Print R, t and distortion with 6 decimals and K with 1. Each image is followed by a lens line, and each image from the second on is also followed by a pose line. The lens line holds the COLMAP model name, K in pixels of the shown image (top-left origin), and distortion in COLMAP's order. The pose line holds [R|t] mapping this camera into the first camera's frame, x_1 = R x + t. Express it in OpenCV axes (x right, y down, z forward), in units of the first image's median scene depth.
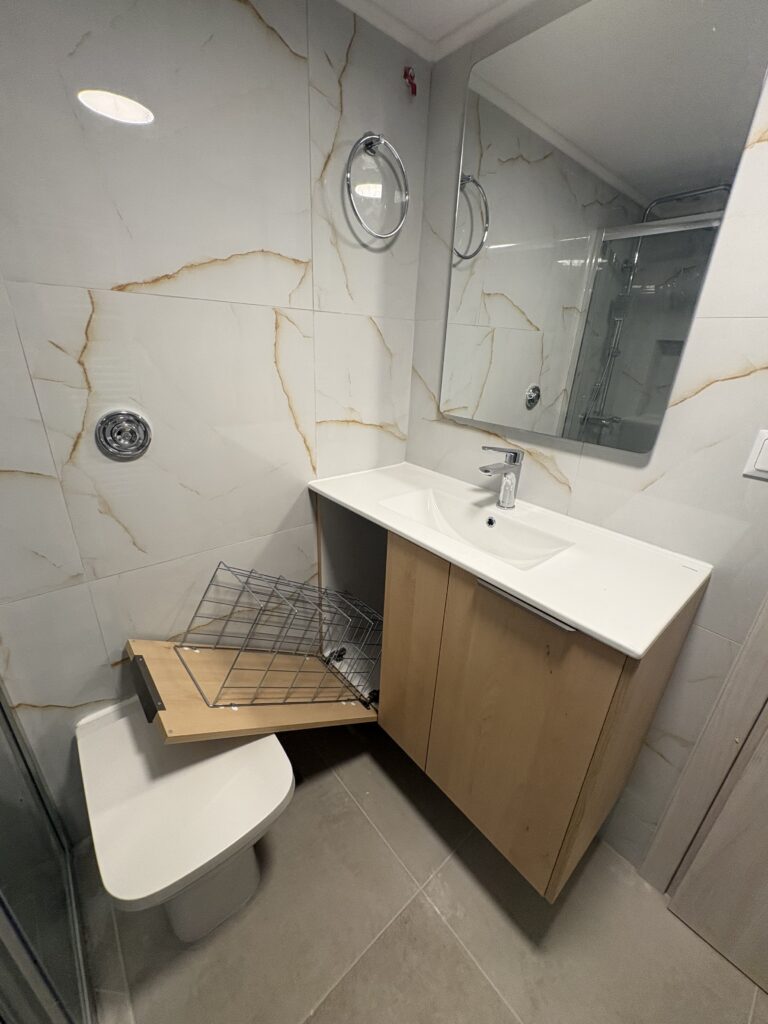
lens RADIAL K [[406.1, 0, 387.3], [0, 406.1, 512.5], [0, 0, 1]] dist [-0.001005, 0.000621]
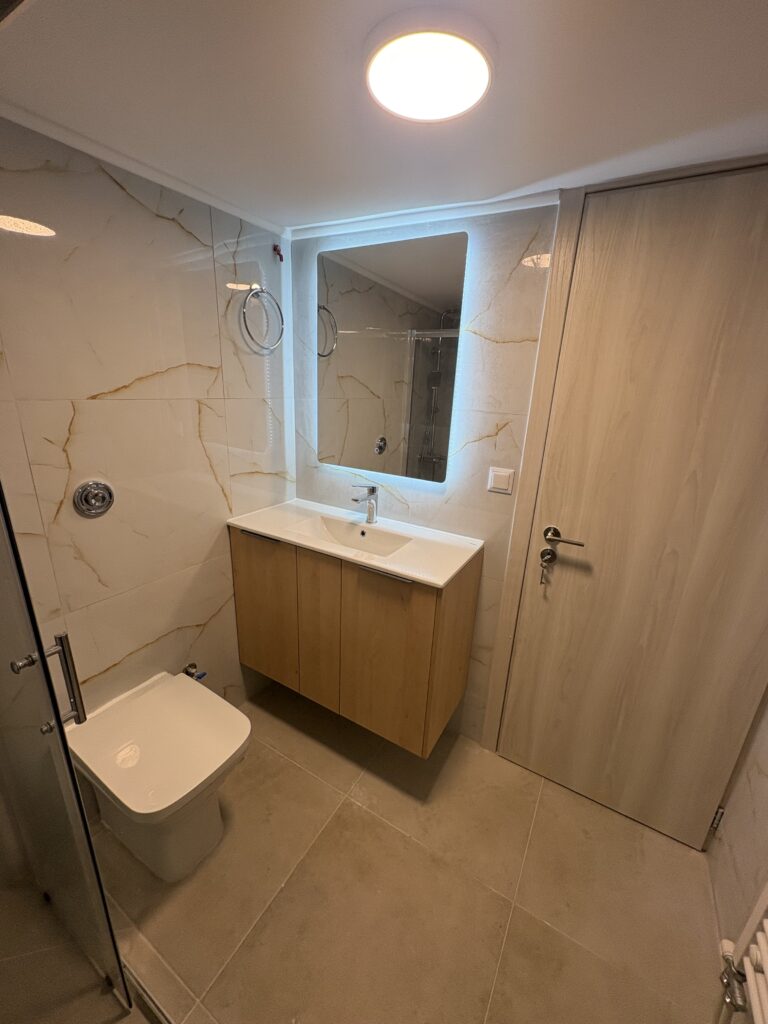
lens RADIAL K [[406.1, 0, 384.6], [0, 406.1, 512.6], [0, 0, 1]] dist [-0.001005, 0.000621]
pose [[0.948293, -0.100231, 0.301154, -0.123412], [0.121168, 0.991289, -0.051618, 0.036711], [-0.293357, 0.085440, 0.952177, -0.496151]]
